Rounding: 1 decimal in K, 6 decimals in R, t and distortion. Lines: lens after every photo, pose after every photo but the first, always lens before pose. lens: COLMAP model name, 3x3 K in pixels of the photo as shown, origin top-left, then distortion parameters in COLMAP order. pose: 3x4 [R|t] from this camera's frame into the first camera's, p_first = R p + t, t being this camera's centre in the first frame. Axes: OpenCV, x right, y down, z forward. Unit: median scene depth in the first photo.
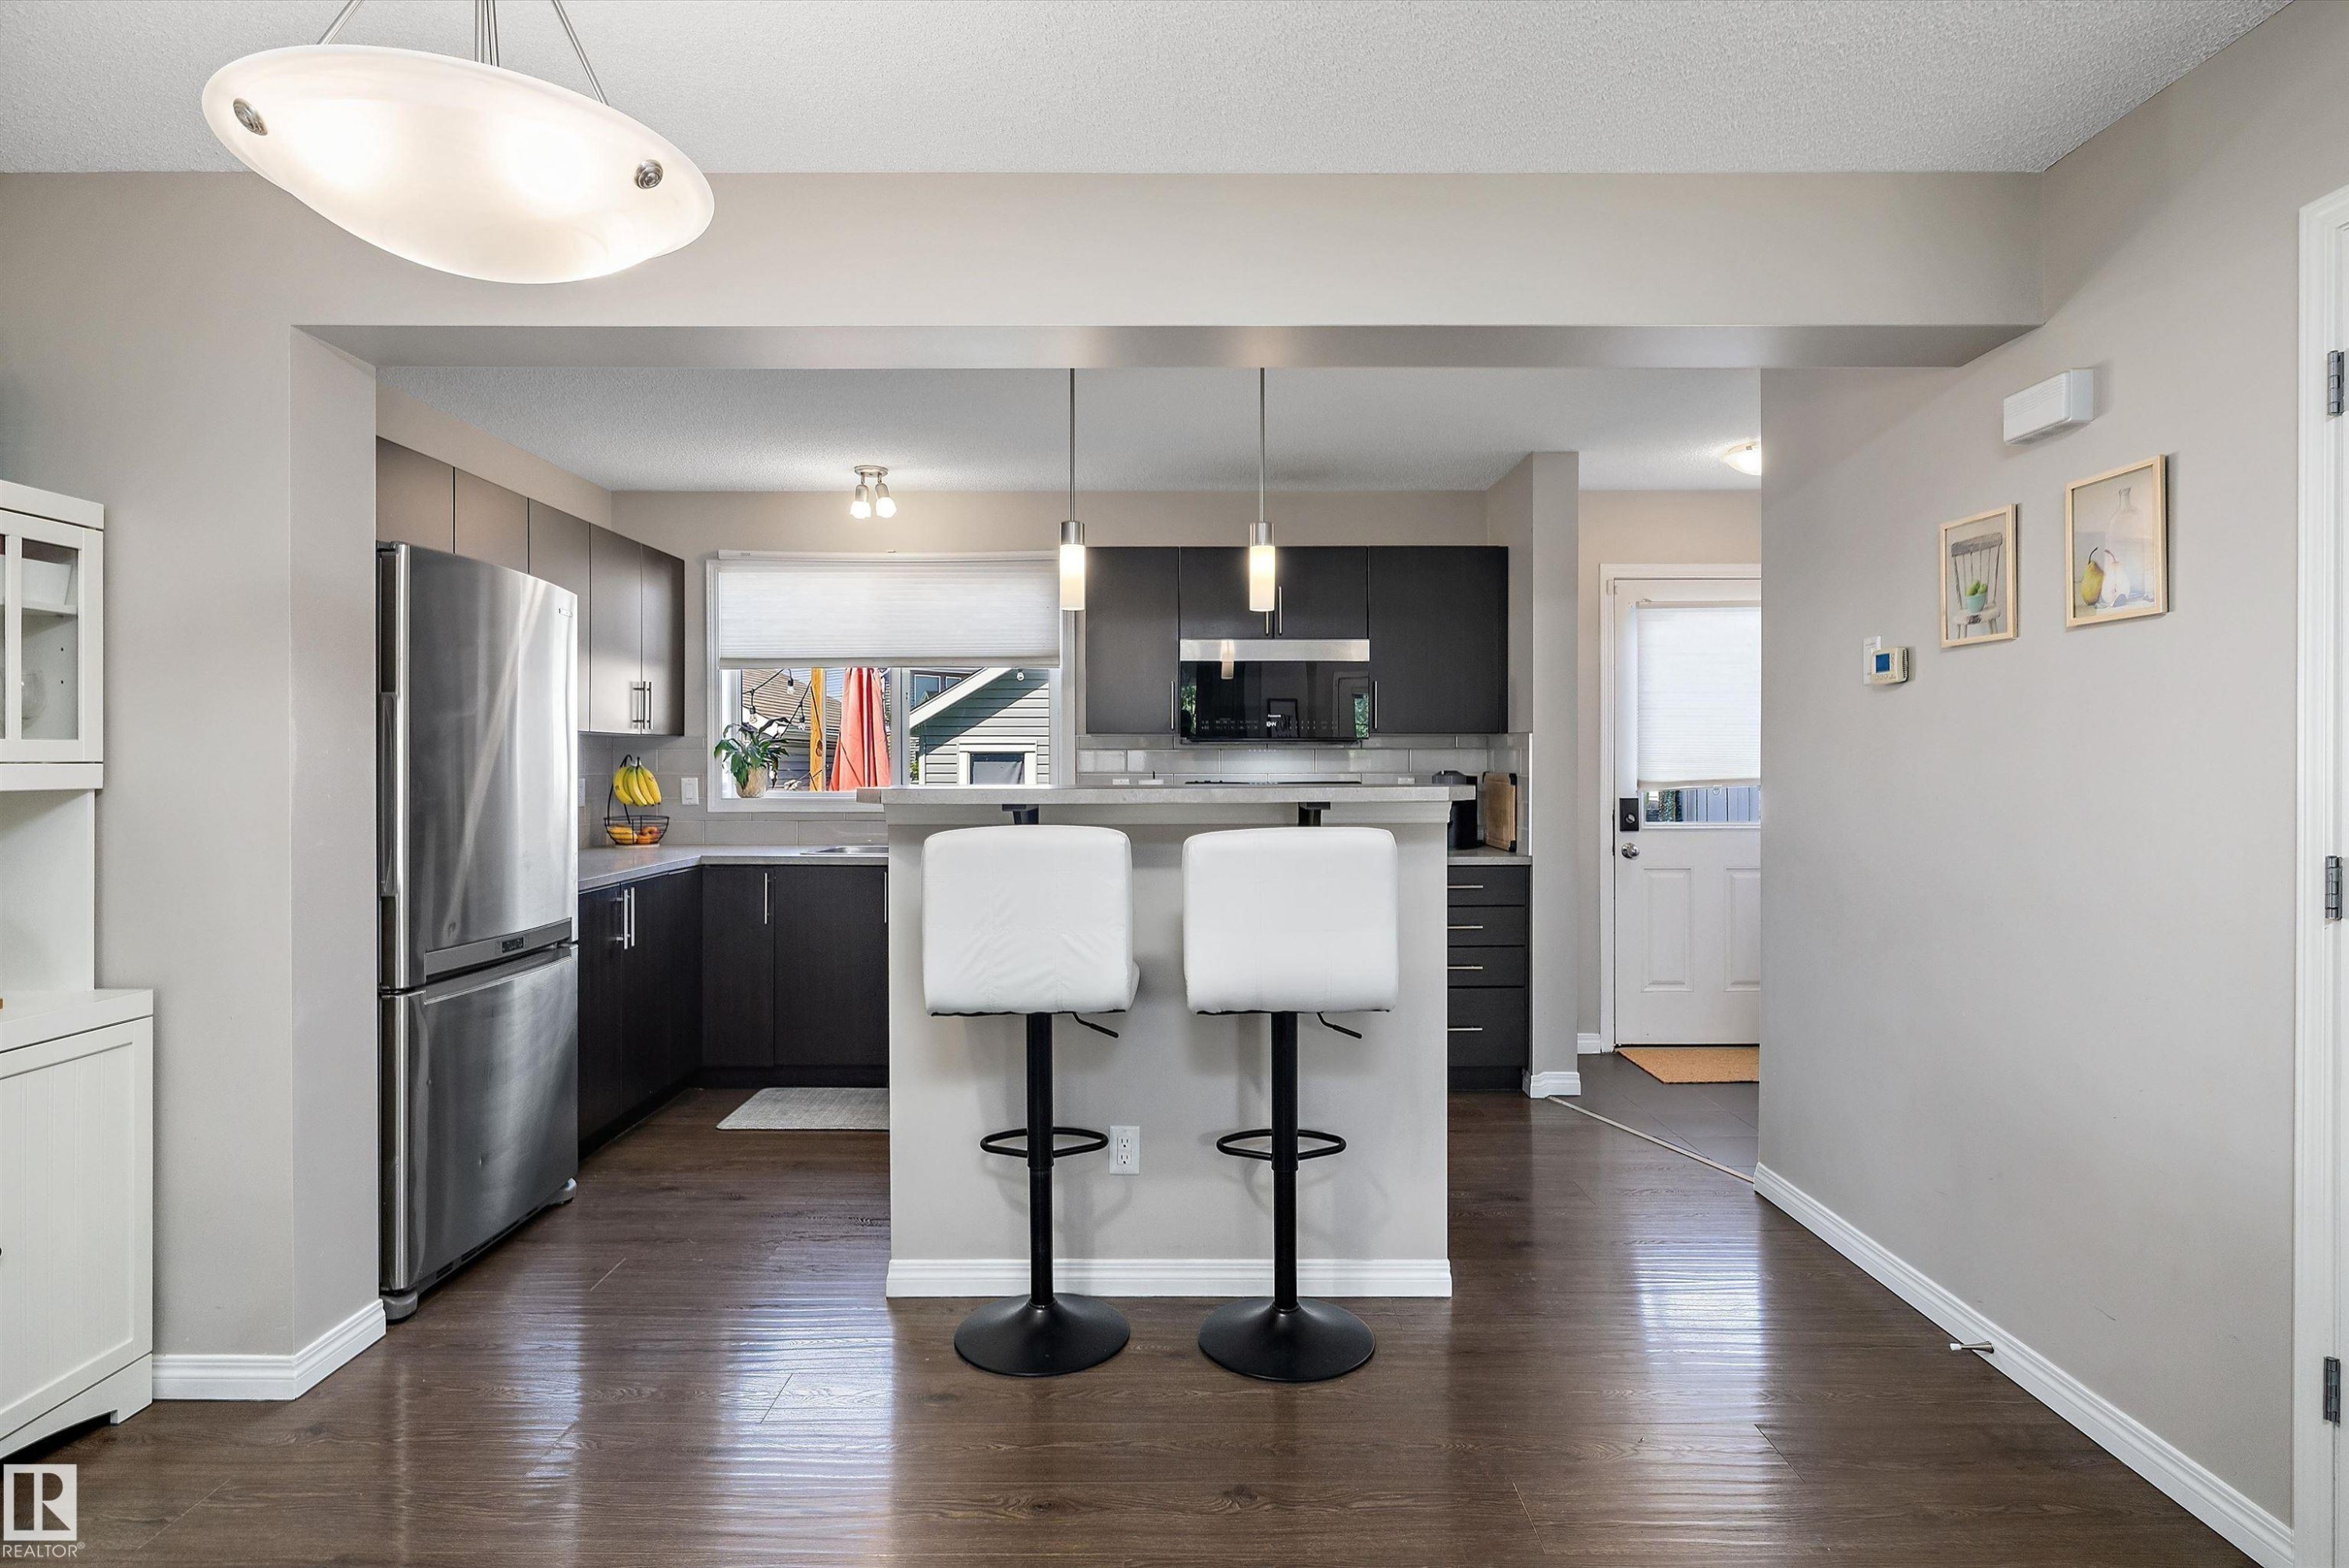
lens RADIAL K [[1222.6, 0, 1172.8], [0, 1222.6, 764.5], [0, 0, 1]] dist [-0.001165, -0.001288]
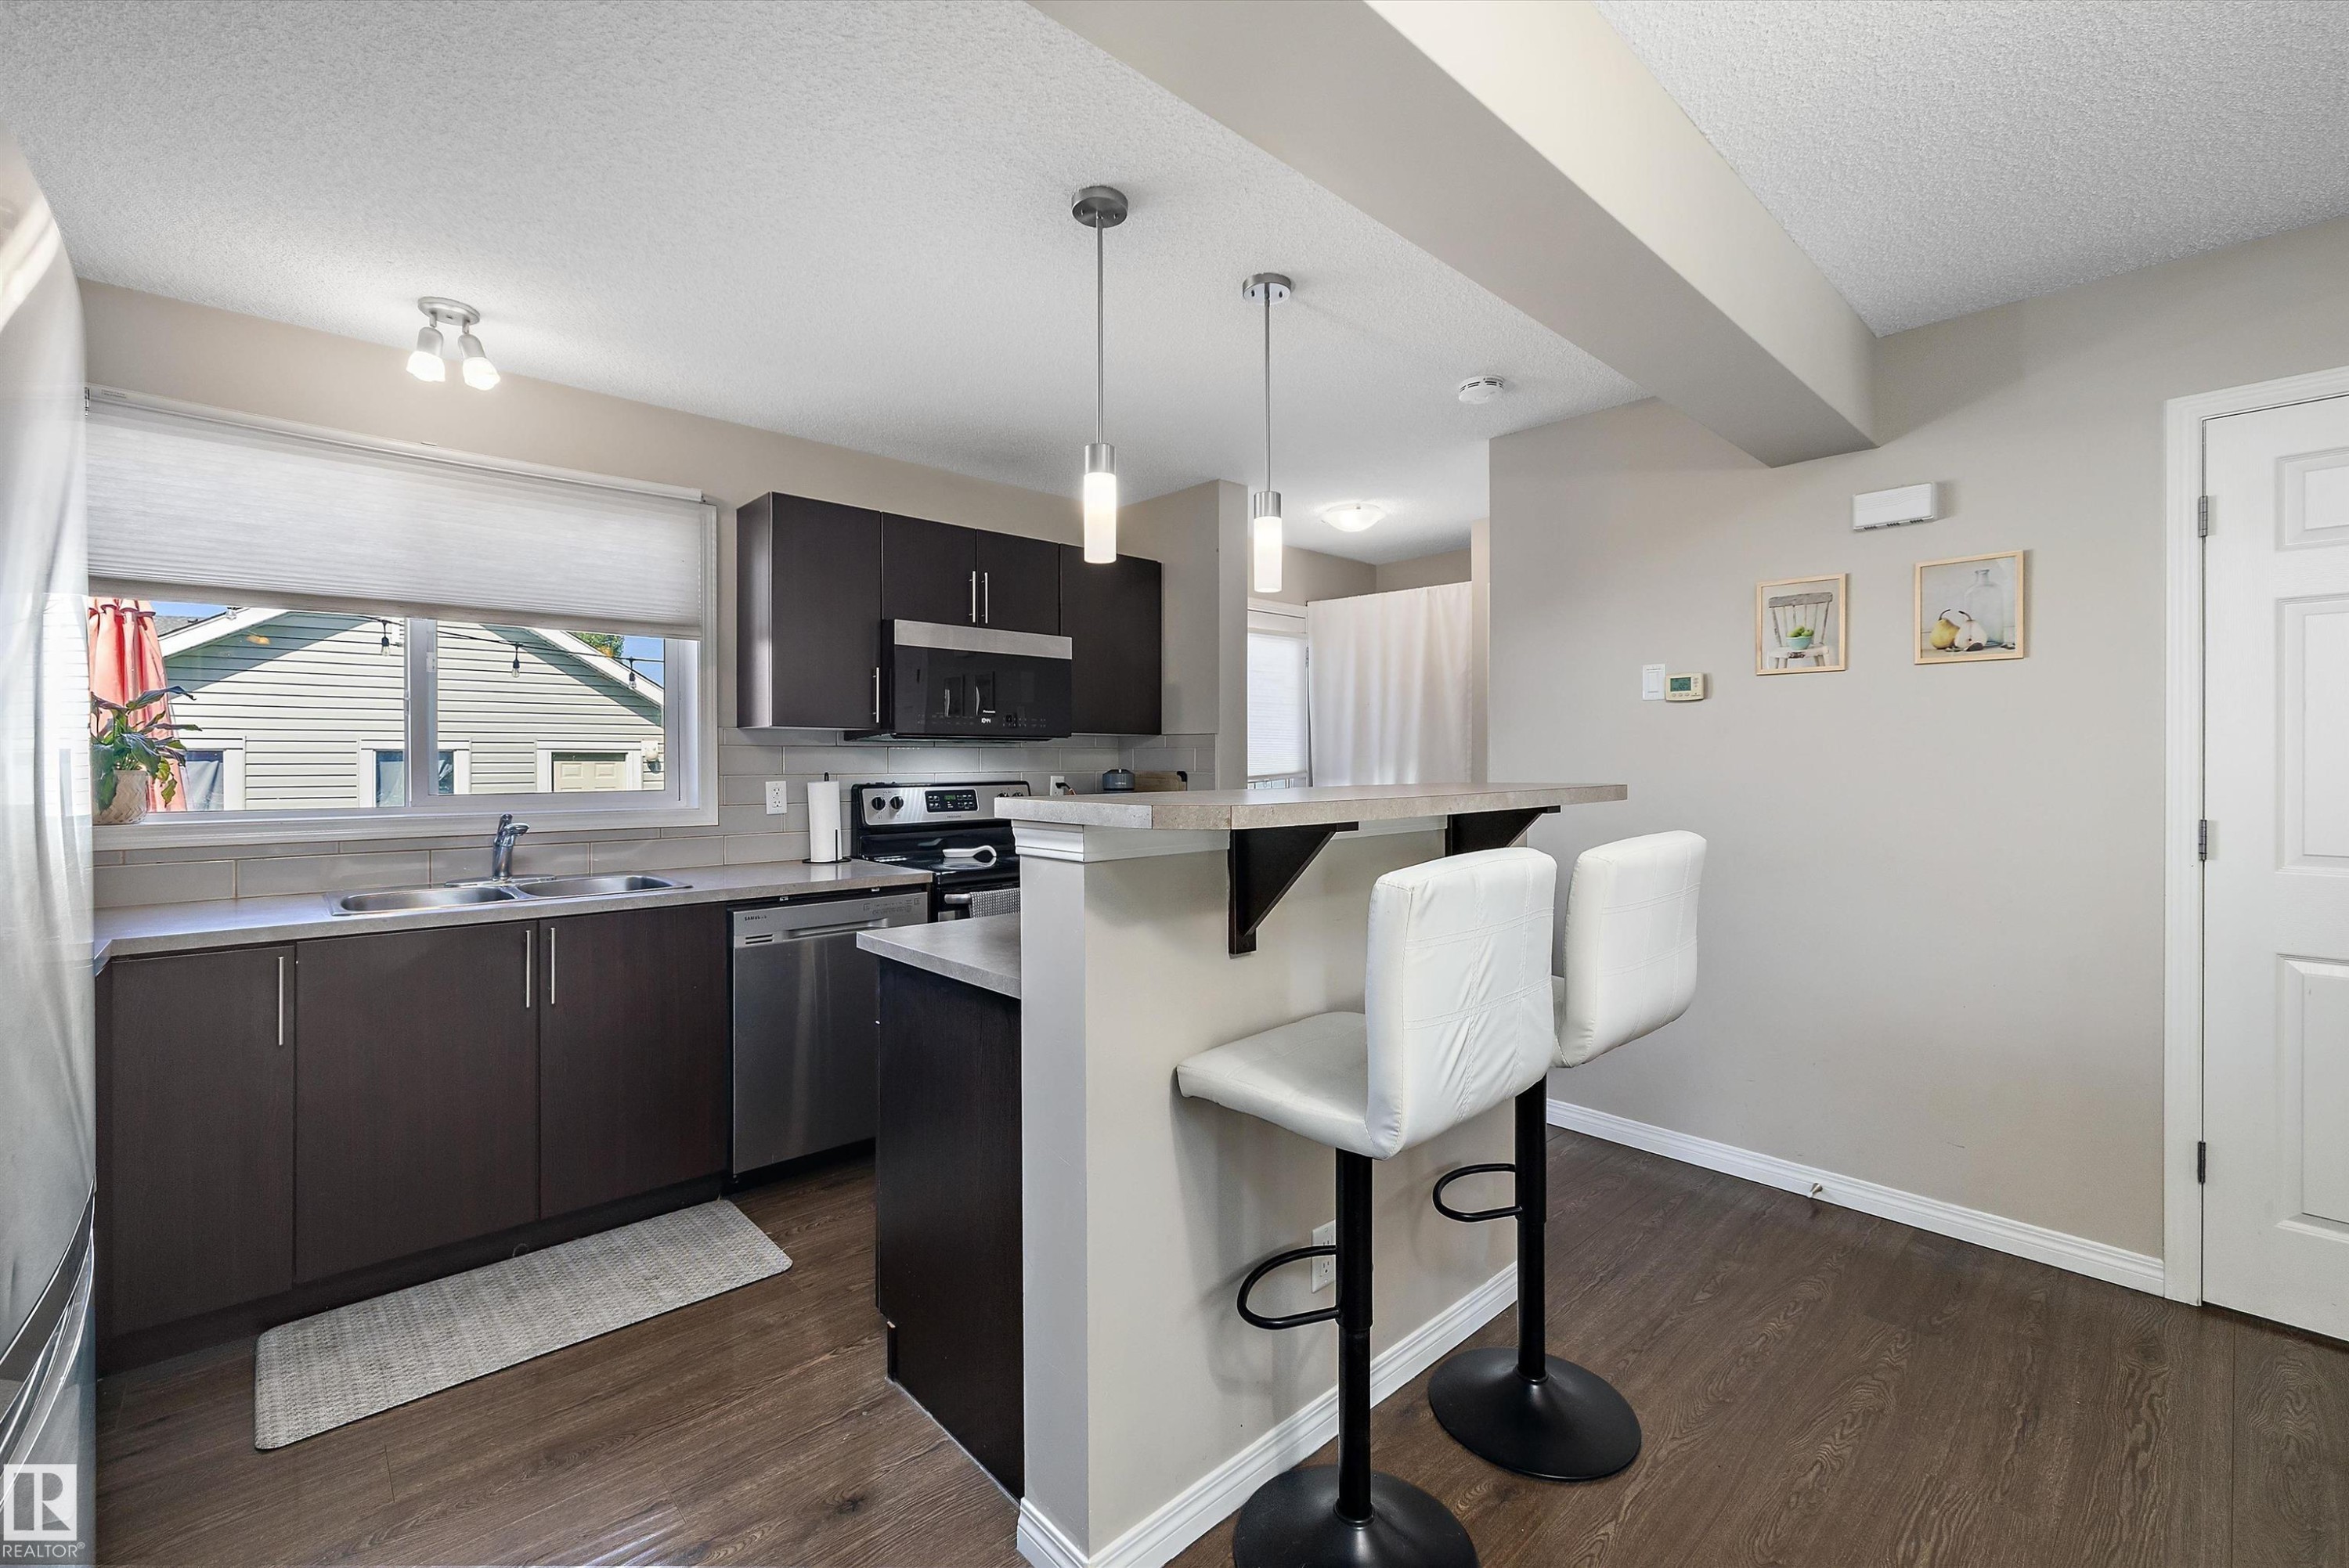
lens RADIAL K [[981.2, 0, 1180.4], [0, 981.2, 765.1], [0, 0, 1]] dist [0.000624, 0.000265]
pose [[0.733847, -0.003294, 0.679306, -0.534944], [0.002704, 0.999994, 0.001928, -0.000015], [-0.679309, 0.000422, 0.733852, 0.601847]]
